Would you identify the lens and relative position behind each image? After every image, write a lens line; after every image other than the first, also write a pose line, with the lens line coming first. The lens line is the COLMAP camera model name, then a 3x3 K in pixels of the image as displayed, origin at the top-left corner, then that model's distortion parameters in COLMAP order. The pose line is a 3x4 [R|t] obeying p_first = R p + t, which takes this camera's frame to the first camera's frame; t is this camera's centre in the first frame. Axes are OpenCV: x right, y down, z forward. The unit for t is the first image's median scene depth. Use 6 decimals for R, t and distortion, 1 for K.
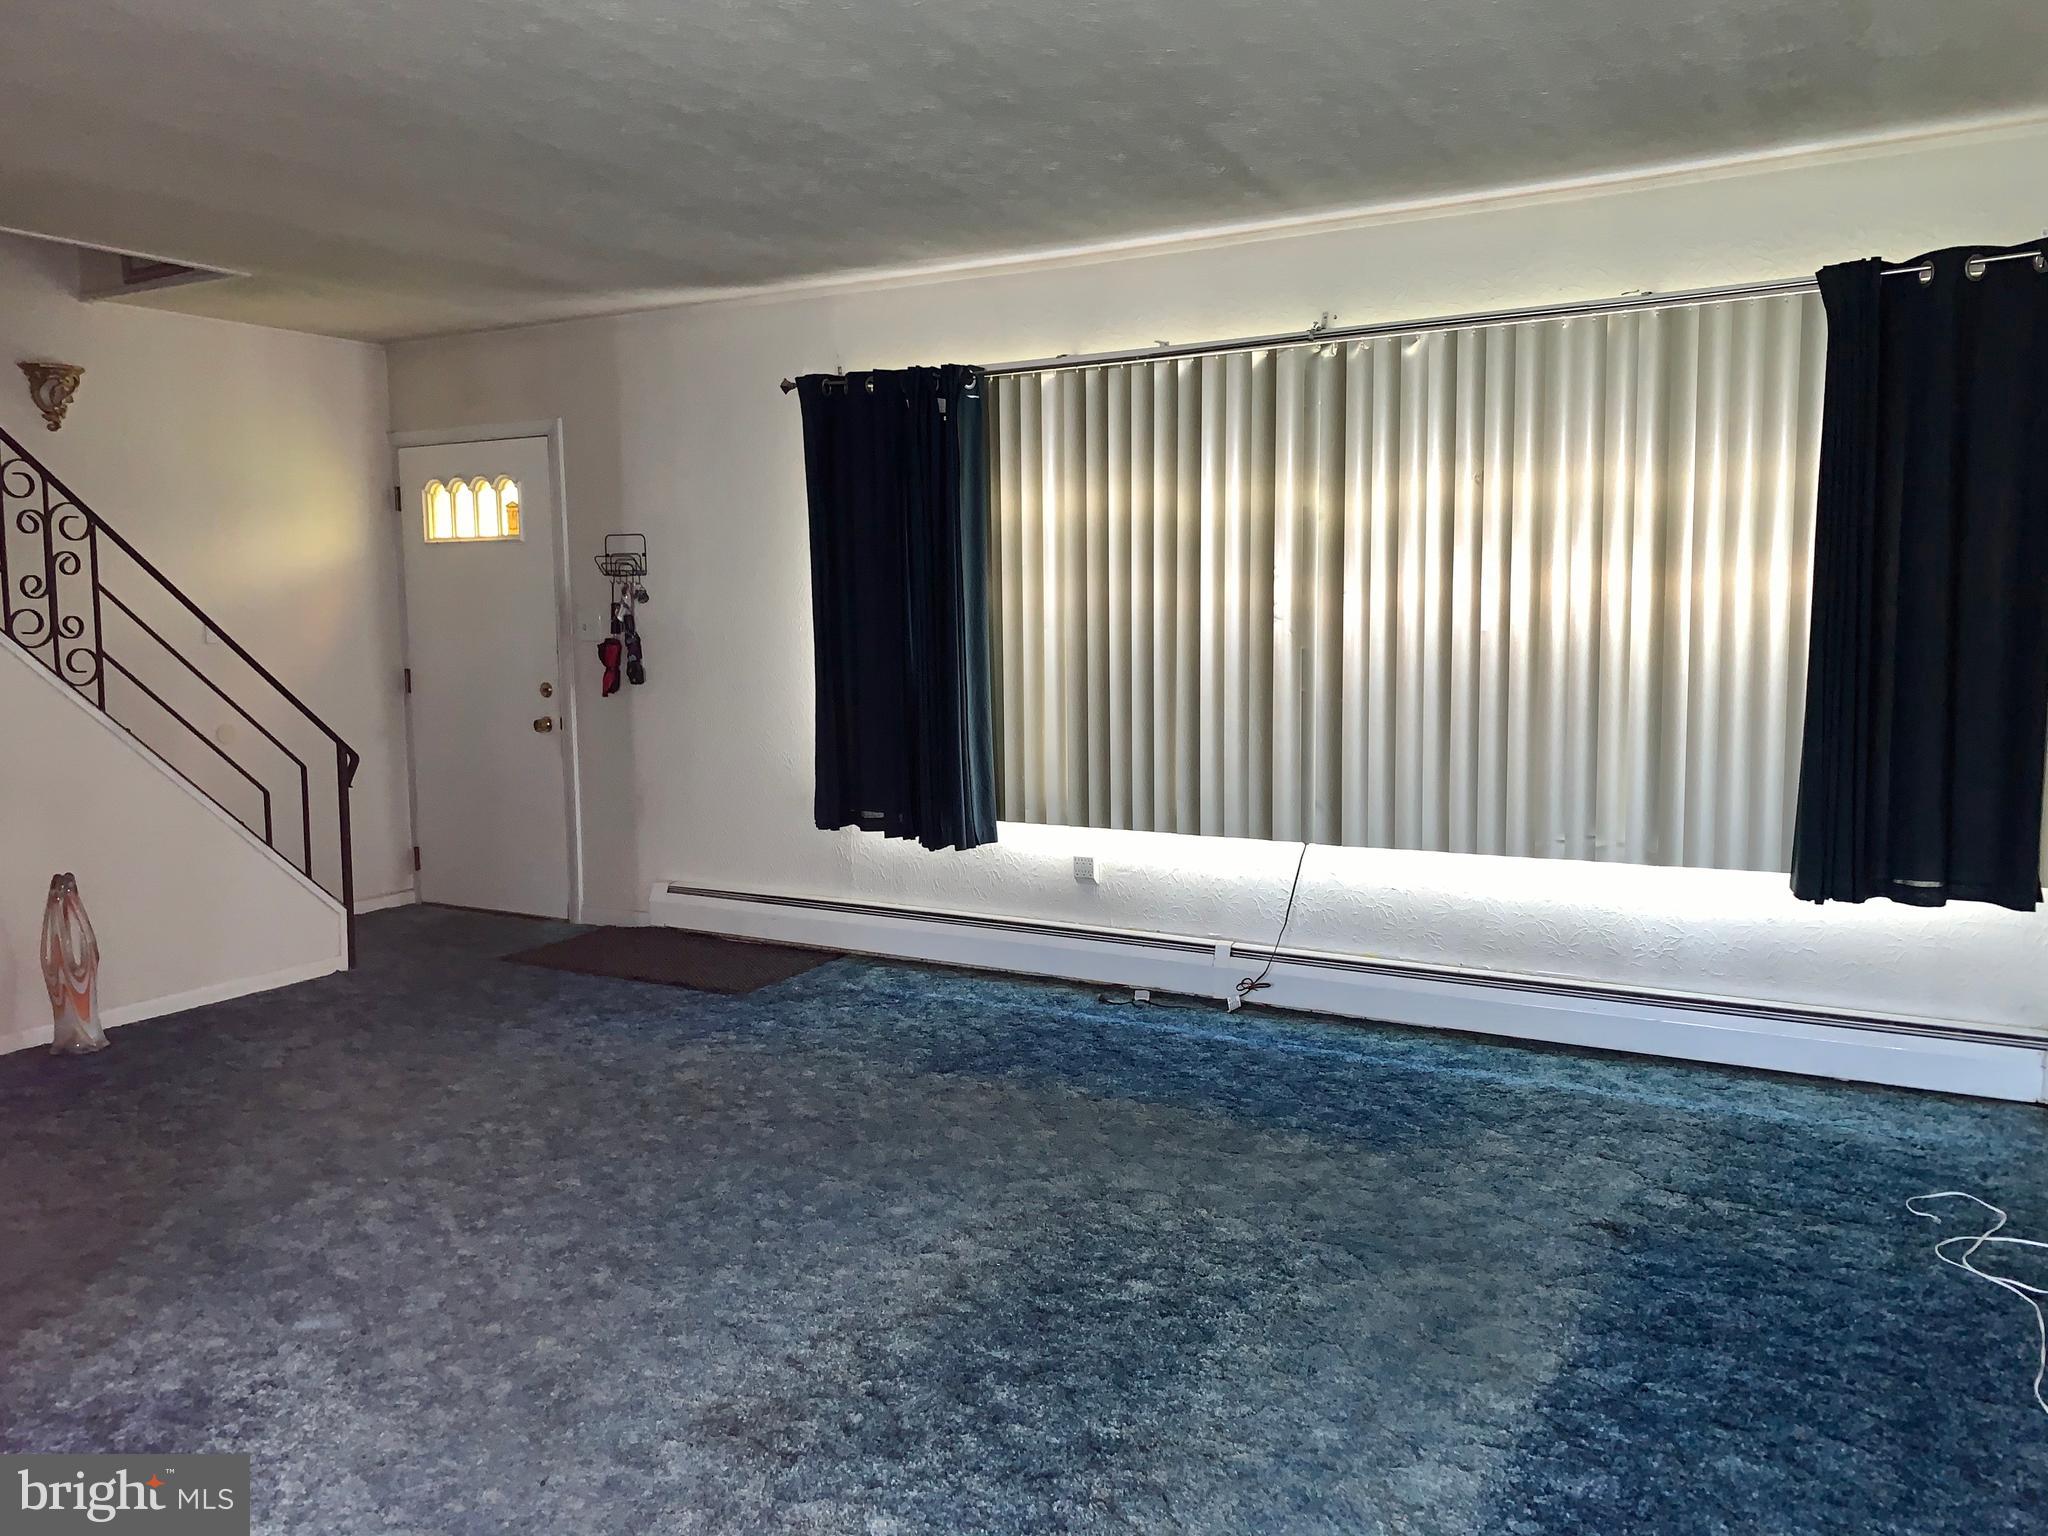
lens RADIAL K [[1556.3, 0, 1005.2], [0, 1556.3, 768.5], [0, 0, 1]] dist [0.037961, -0.042502]
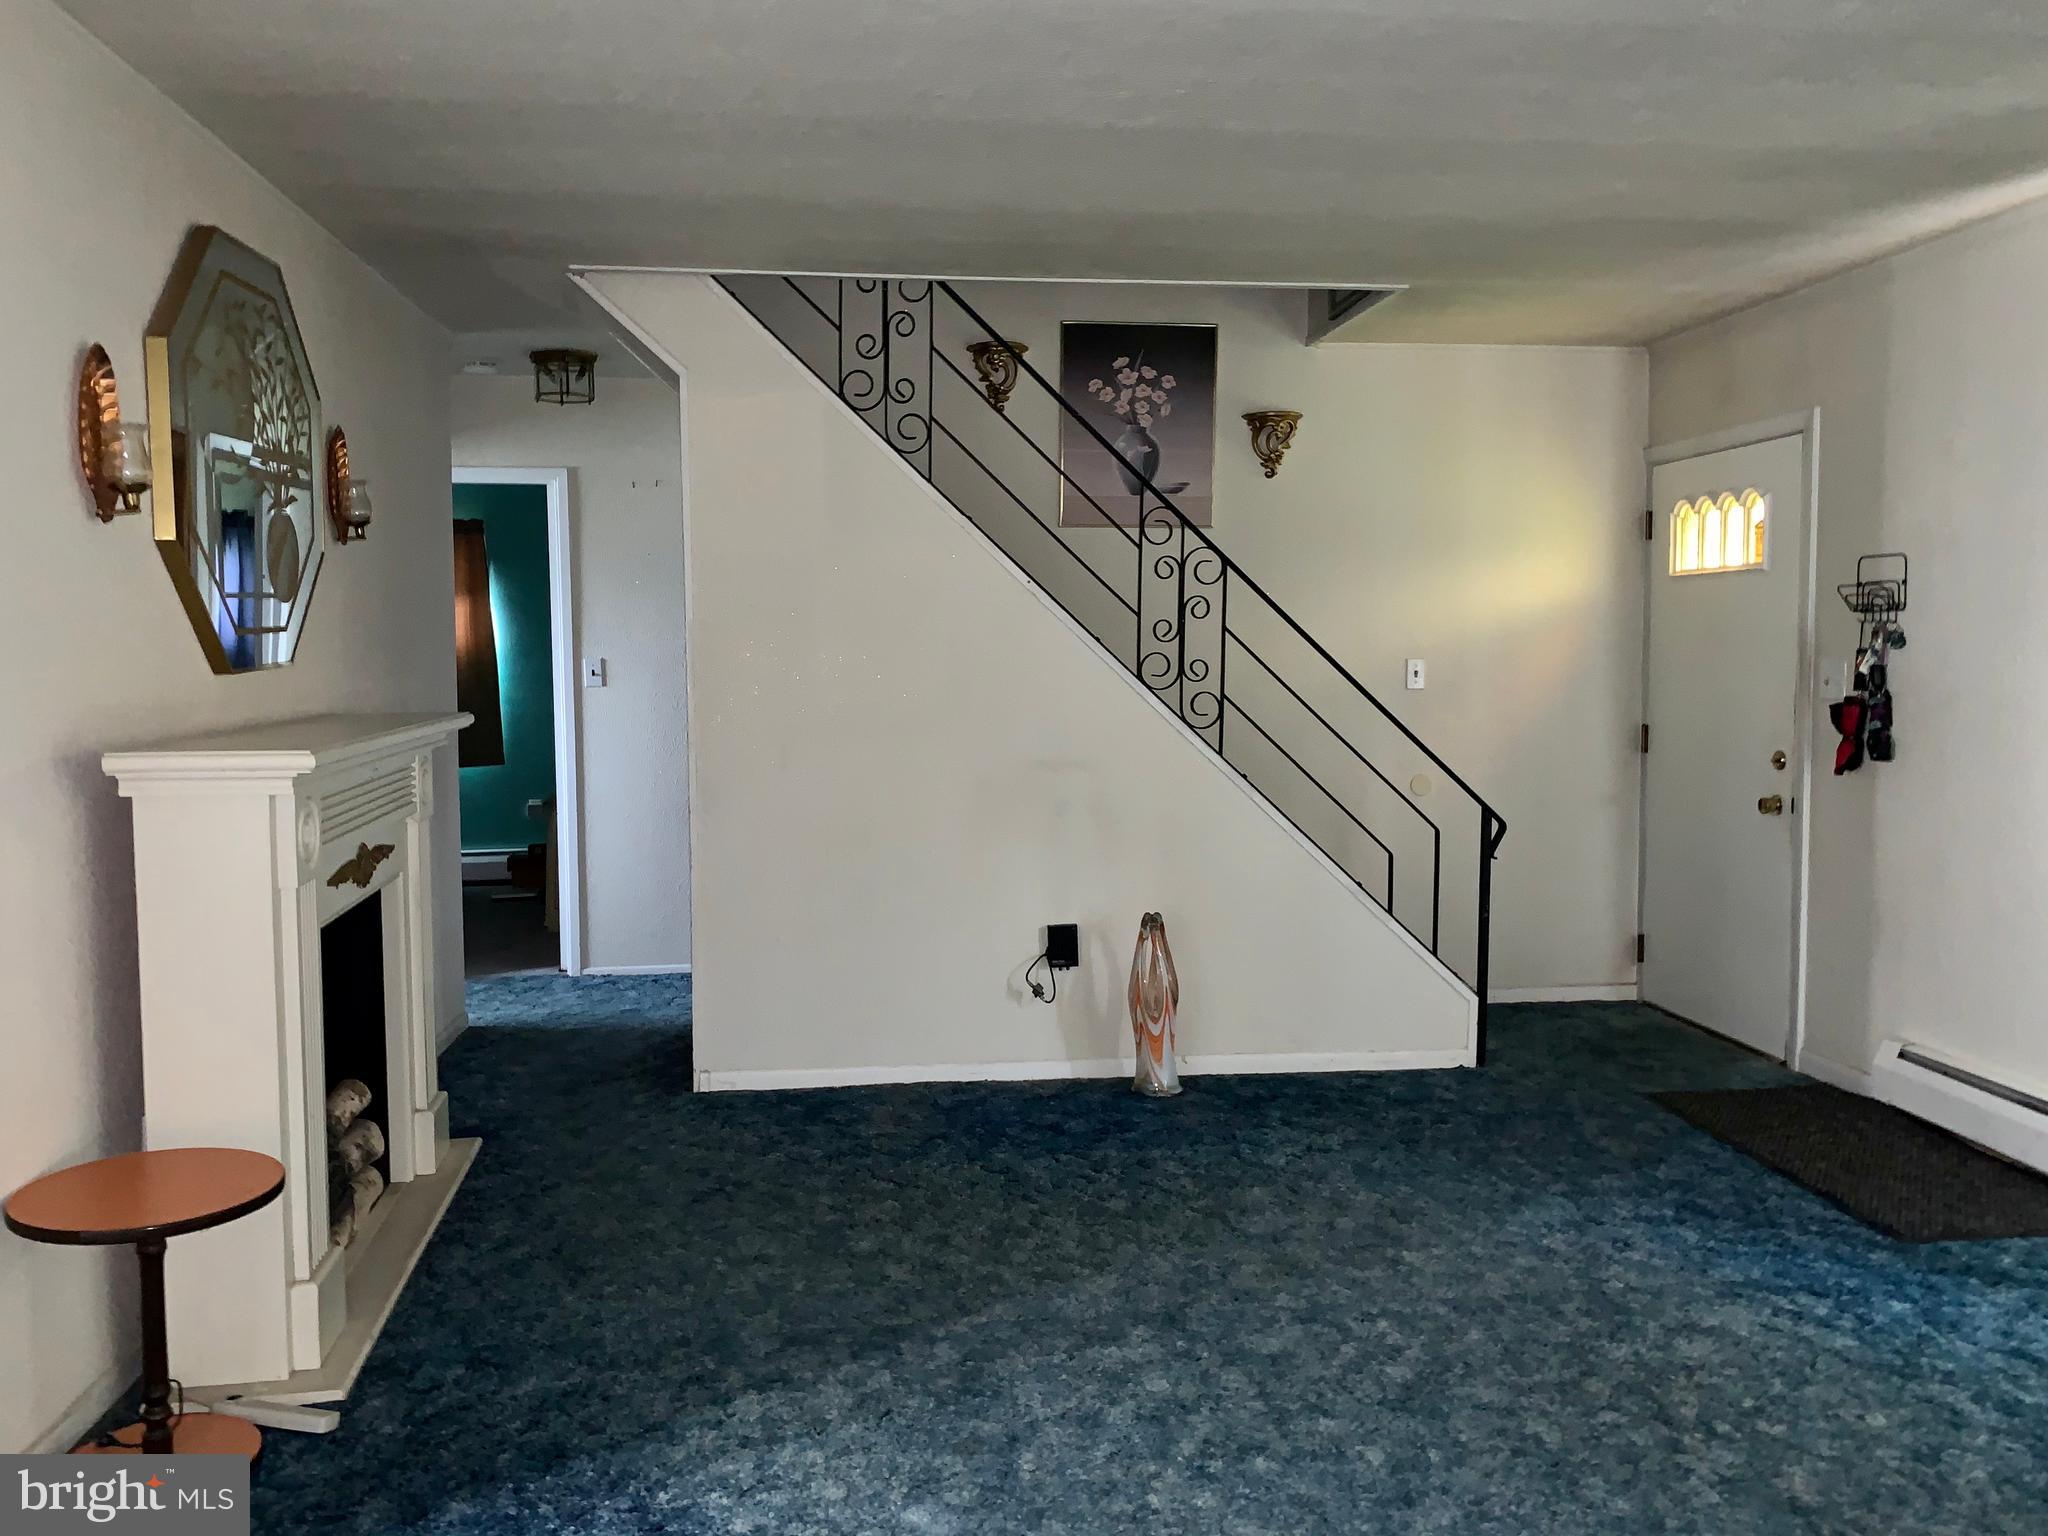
lens RADIAL K [[1556.3, 0, 1017.4], [0, 1556.3, 755.2], [0, 0, 1]] dist [0.037961, -0.042502]
pose [[0.595638, 0.063705, -0.800723, 0.135590], [-0.090756, 0.995804, 0.011715, -0.036974], [0.798109, 0.065692, 0.598921, 0.311925]]
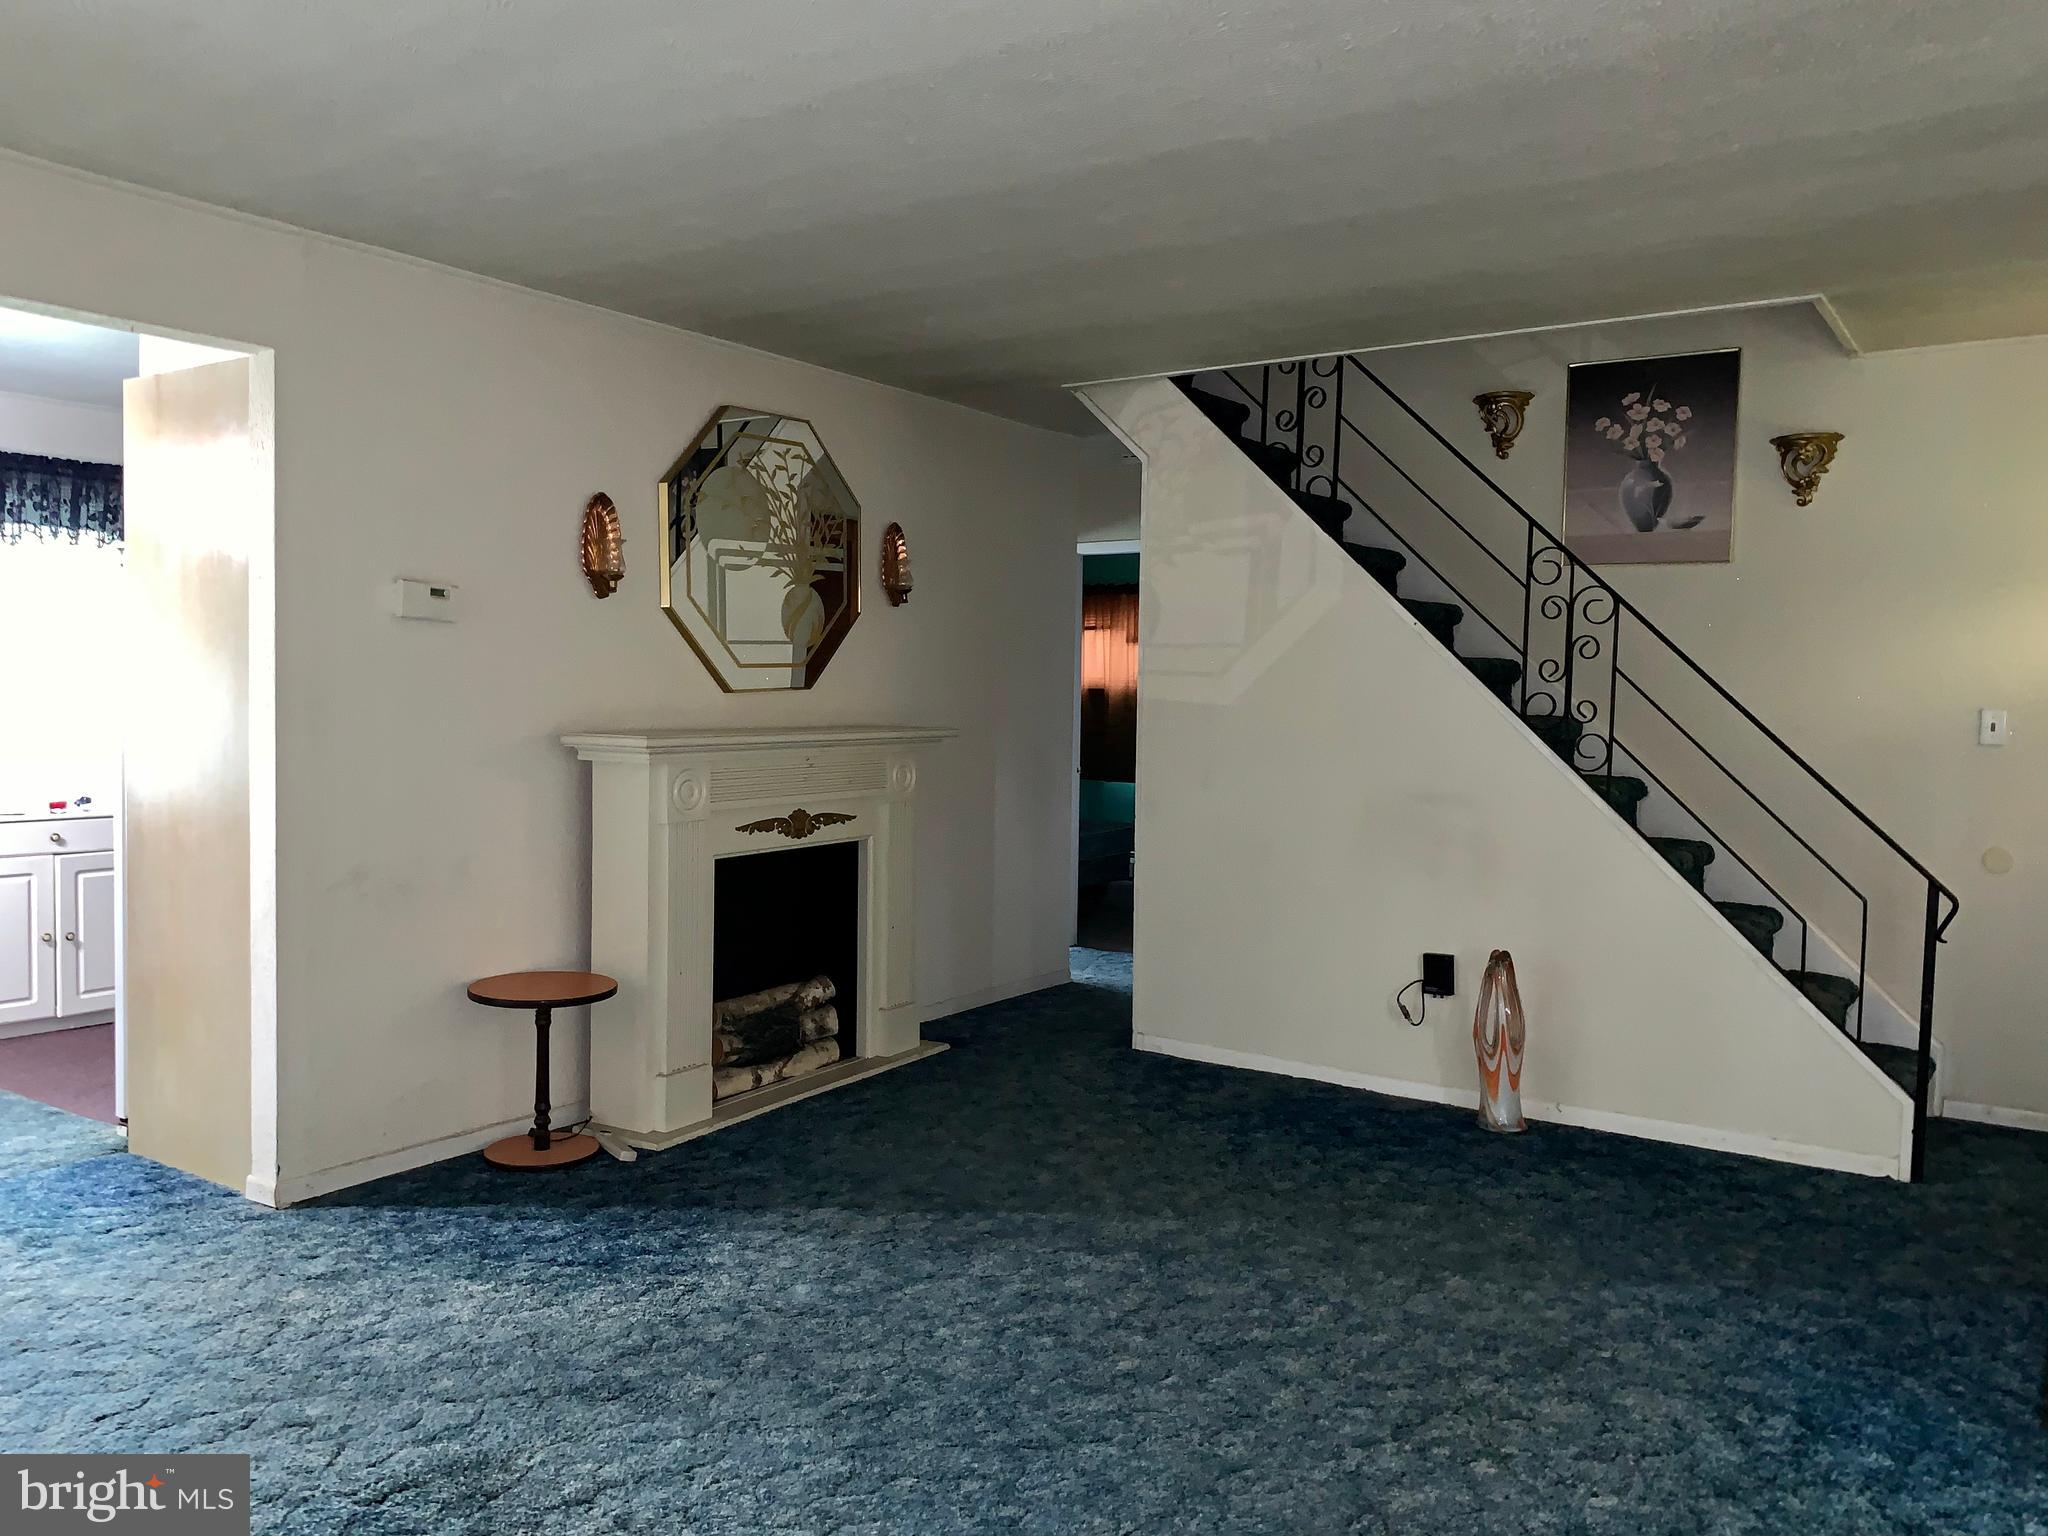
lens RADIAL K [[1556.3, 0, 1018.9], [0, 1556.3, 761.9], [0, 0, 1]] dist [0.037961, -0.042502]
pose [[-0.079707, 0.056123, -0.995237, 0.412106], [-0.122001, 0.990359, 0.065619, -0.079625], [0.989324, 0.126650, -0.072092, 0.718204]]
